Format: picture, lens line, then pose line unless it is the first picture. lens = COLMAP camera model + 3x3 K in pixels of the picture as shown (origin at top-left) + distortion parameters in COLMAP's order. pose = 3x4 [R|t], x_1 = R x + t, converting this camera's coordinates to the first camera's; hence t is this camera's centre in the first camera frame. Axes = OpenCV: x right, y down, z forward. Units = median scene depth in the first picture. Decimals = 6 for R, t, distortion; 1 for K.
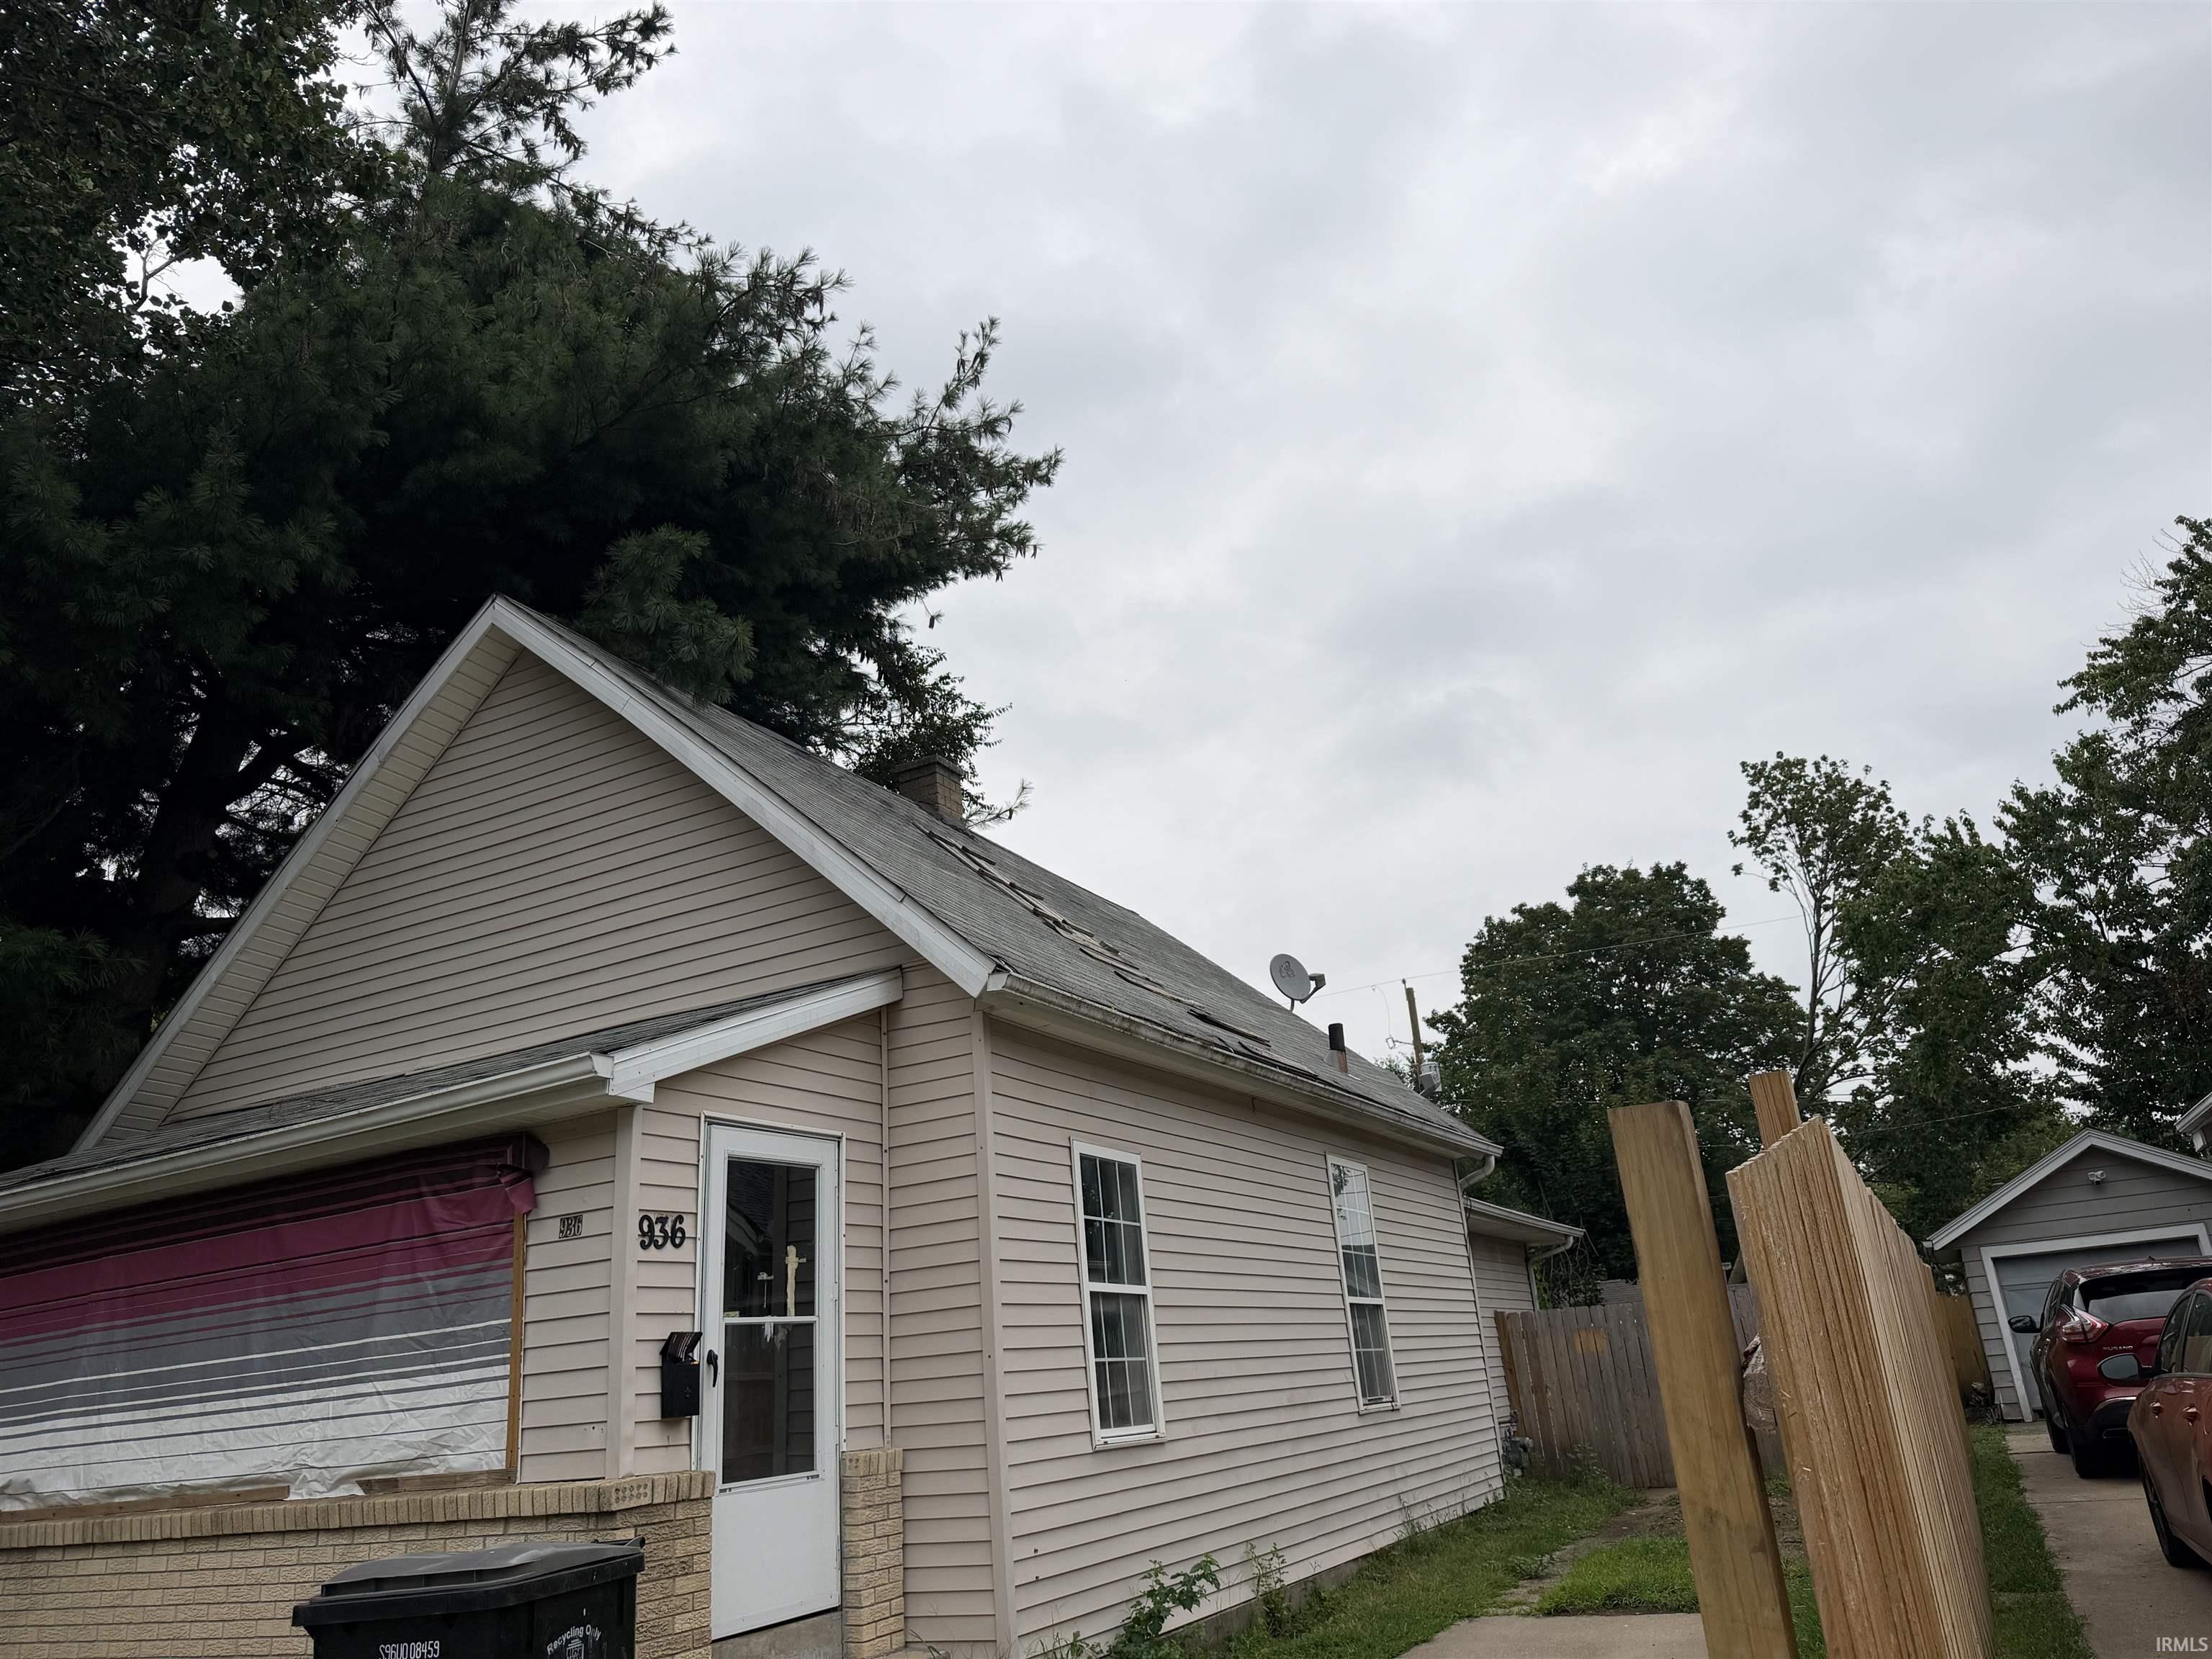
lens RADIAL K [[1569.3, 0, 1123.3], [0, 1569.3, 823.5], [0, 0, 1]] dist [0.049176, -0.064535]
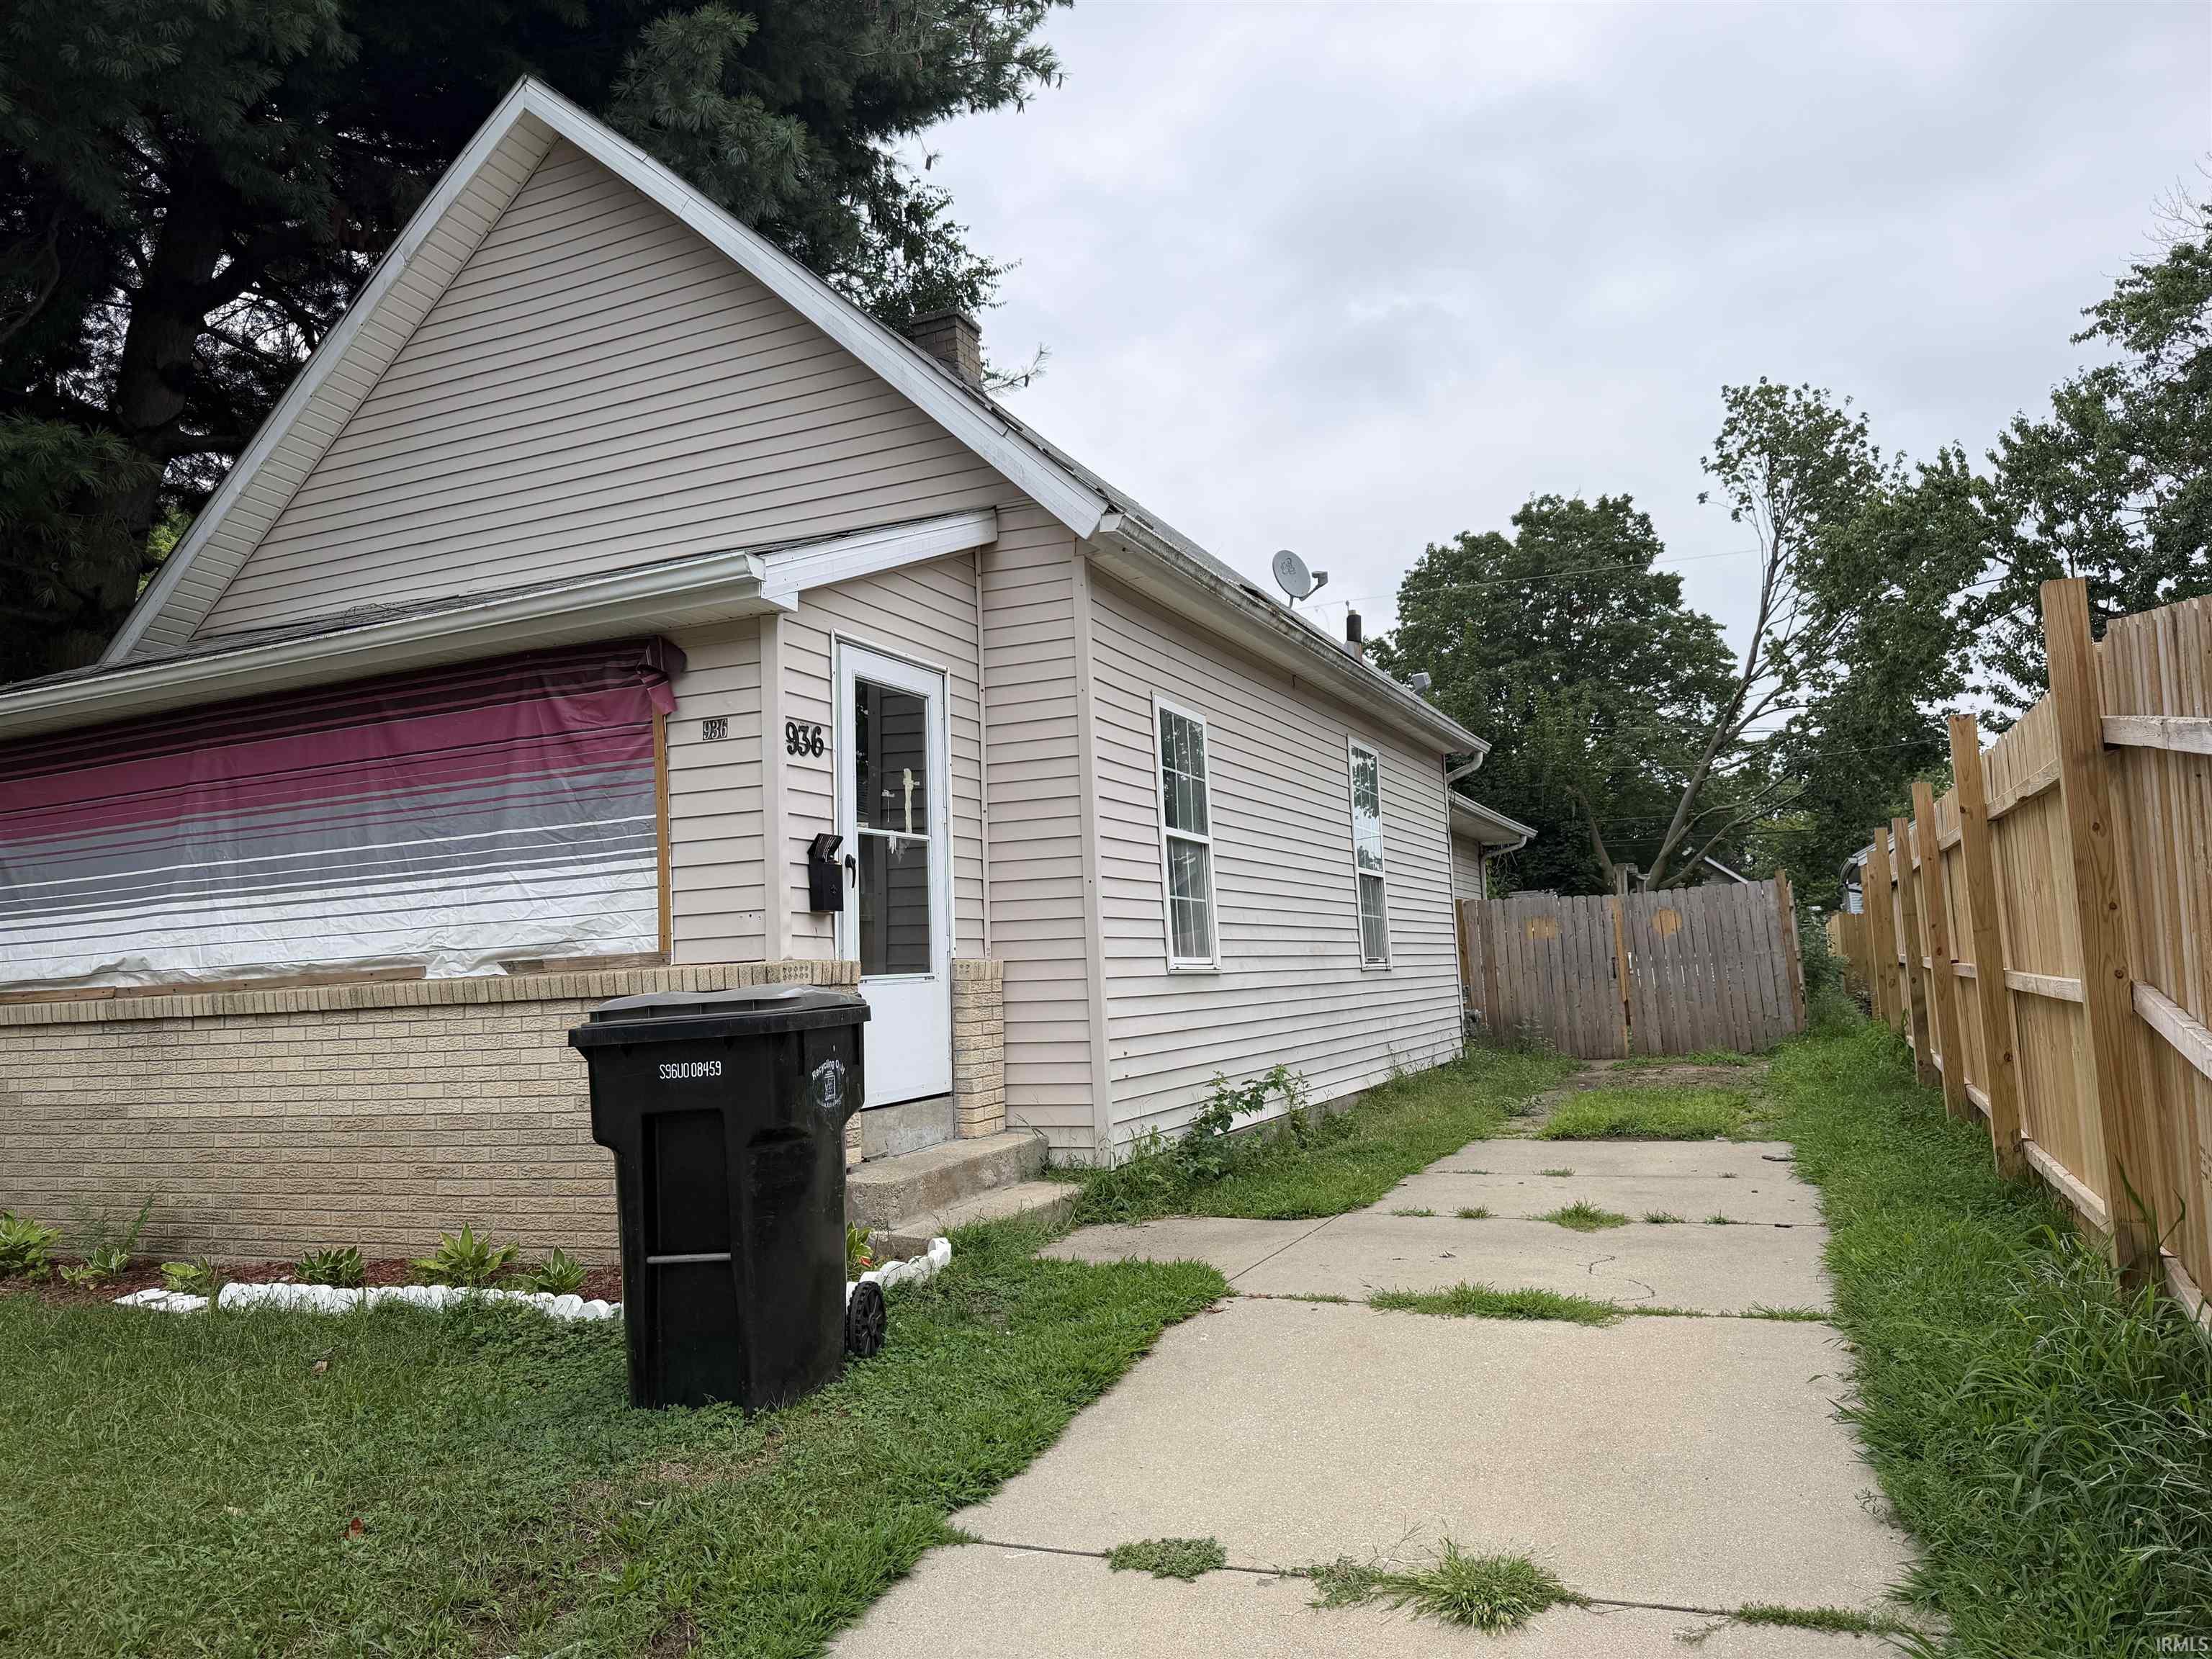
lens RADIAL K [[1570.9, 0, 1104.3], [0, 1570.9, 833.0], [0, 0, 1]] dist [0.034715, -0.039910]
pose [[0.997772, 0.045220, 0.049043, -0.101319], [-0.055942, 0.967687, 0.245869, 0.039633], [-0.036340, -0.248065, 0.968062, -0.000700]]
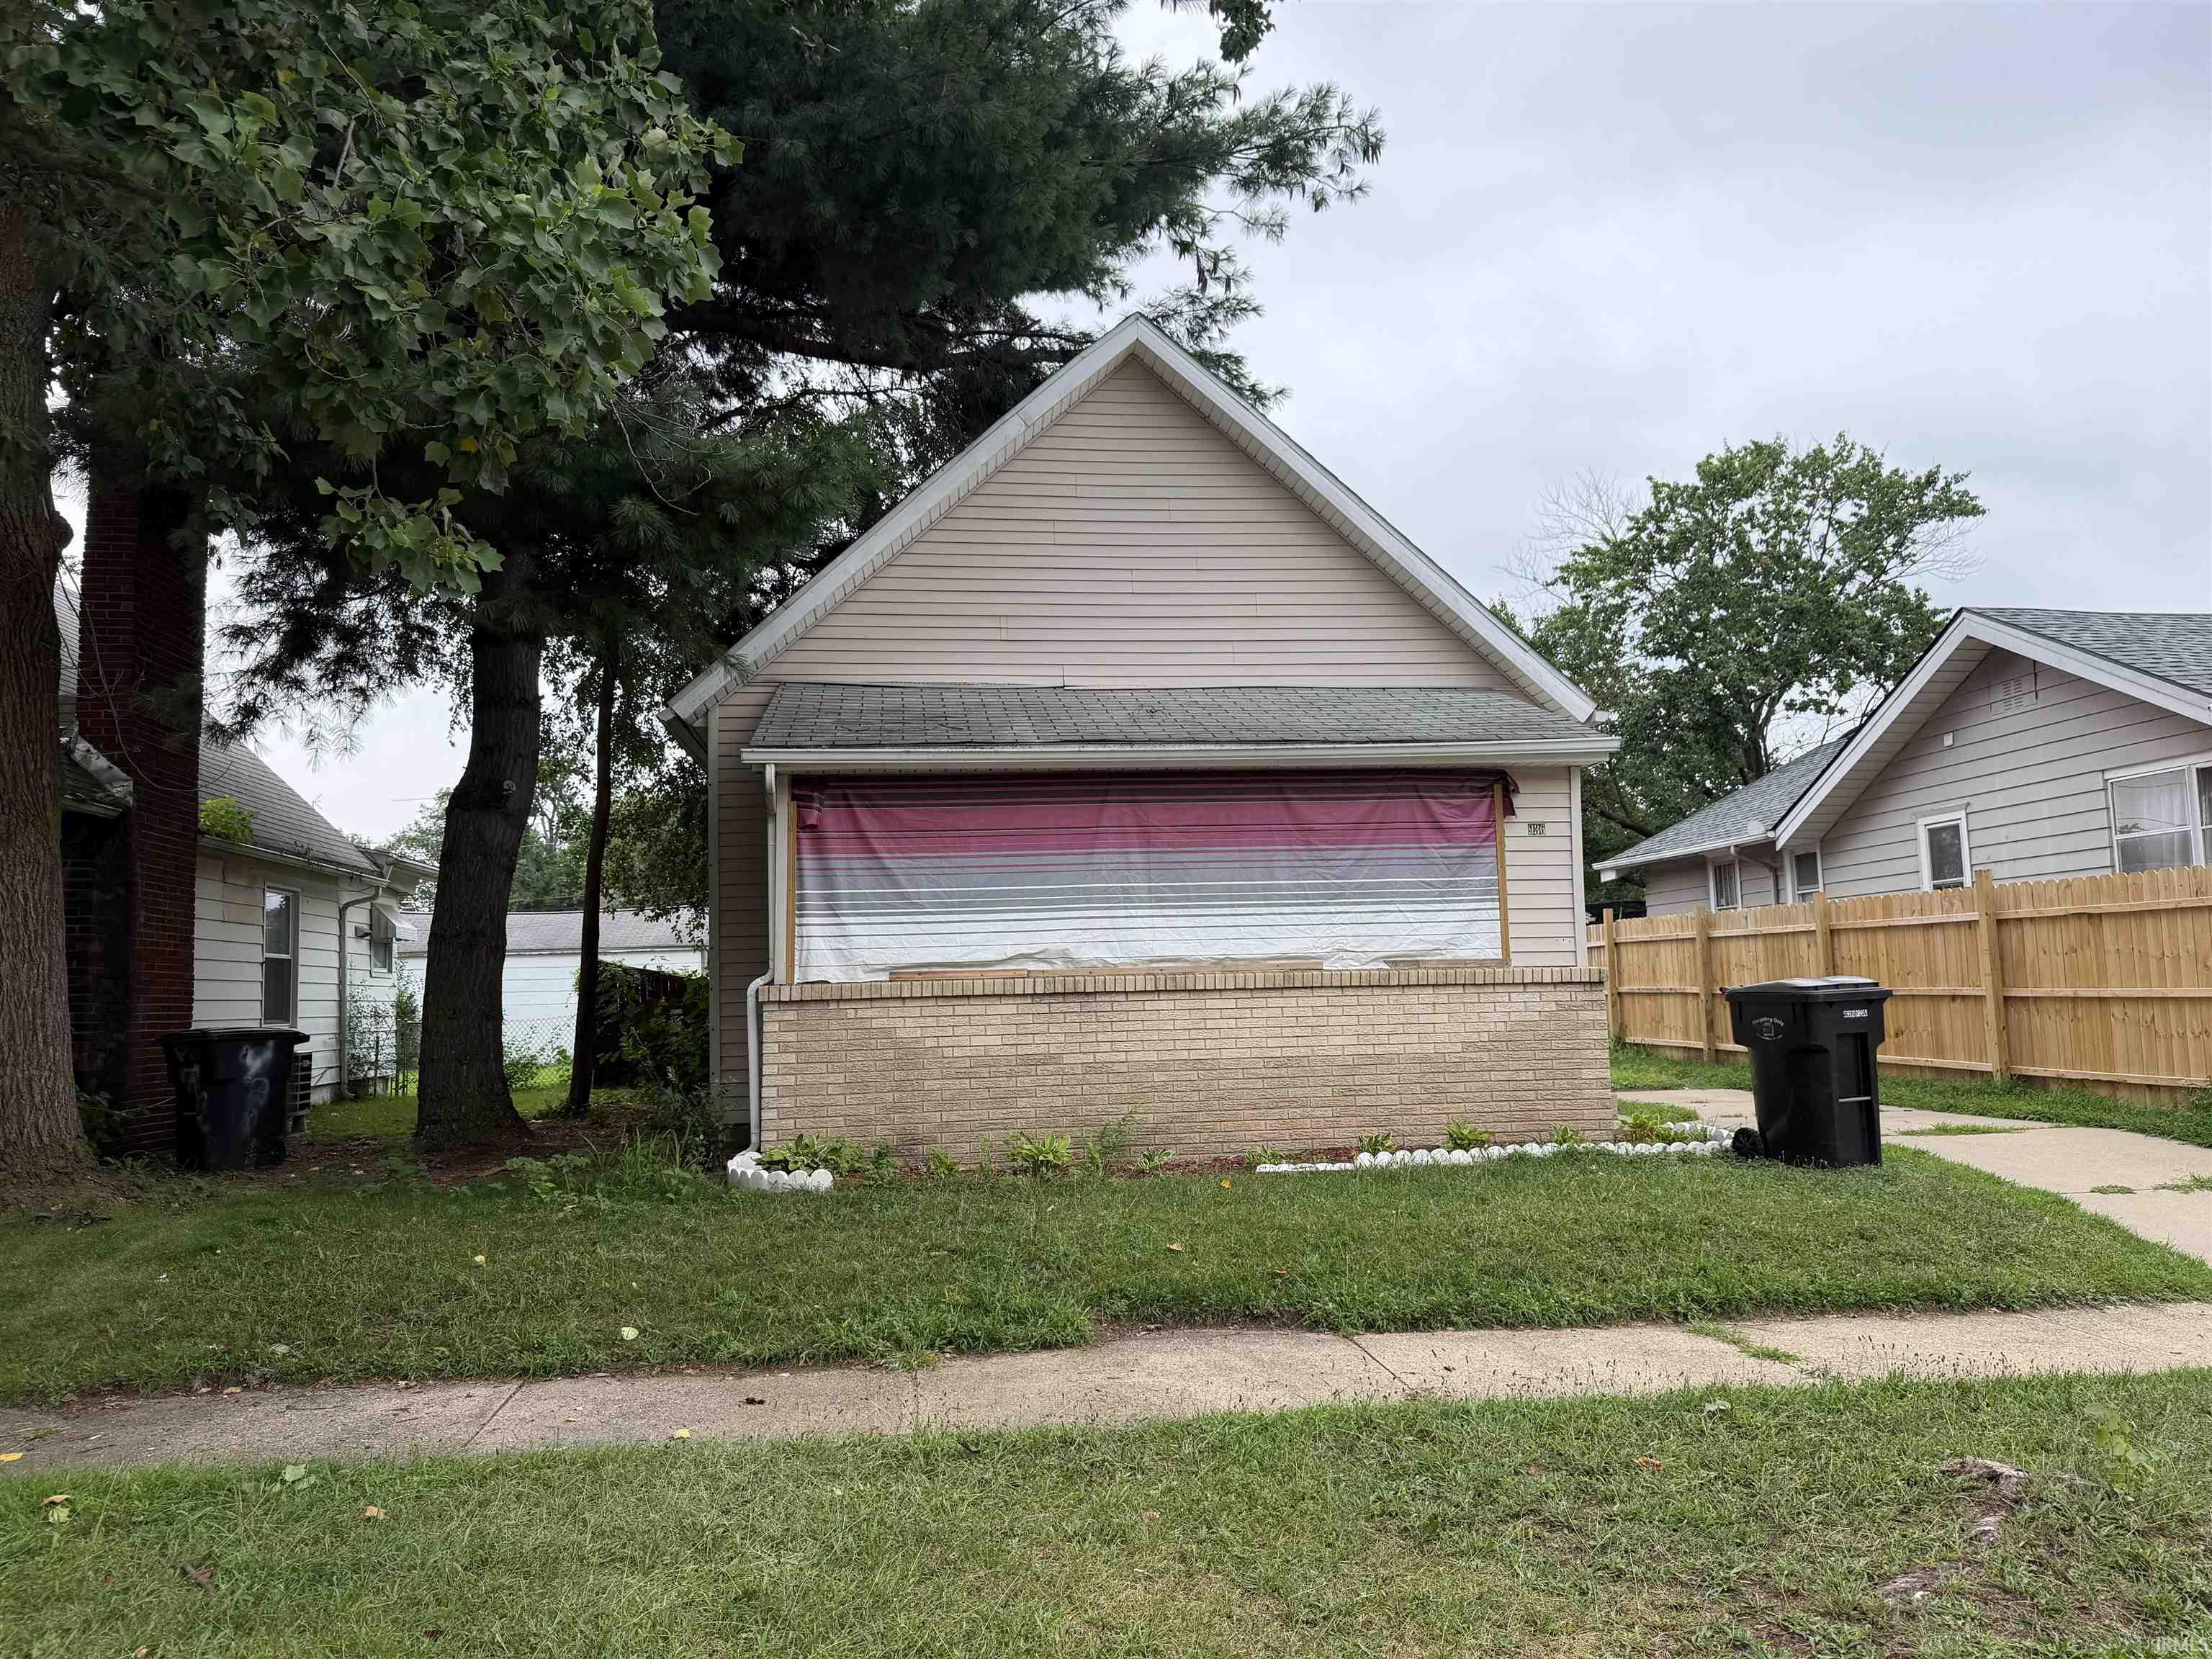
lens RADIAL K [[1529.4, 0, 1104.2], [0, 1529.4, 833.7], [0, 0, 1]] dist [0.051935, -0.056953]
pose [[0.840053, 0.119132, 0.529262, -1.162874], [-0.229261, 0.962153, 0.147315, 0.084051], [-0.491681, -0.245091, 0.835572, -0.125914]]
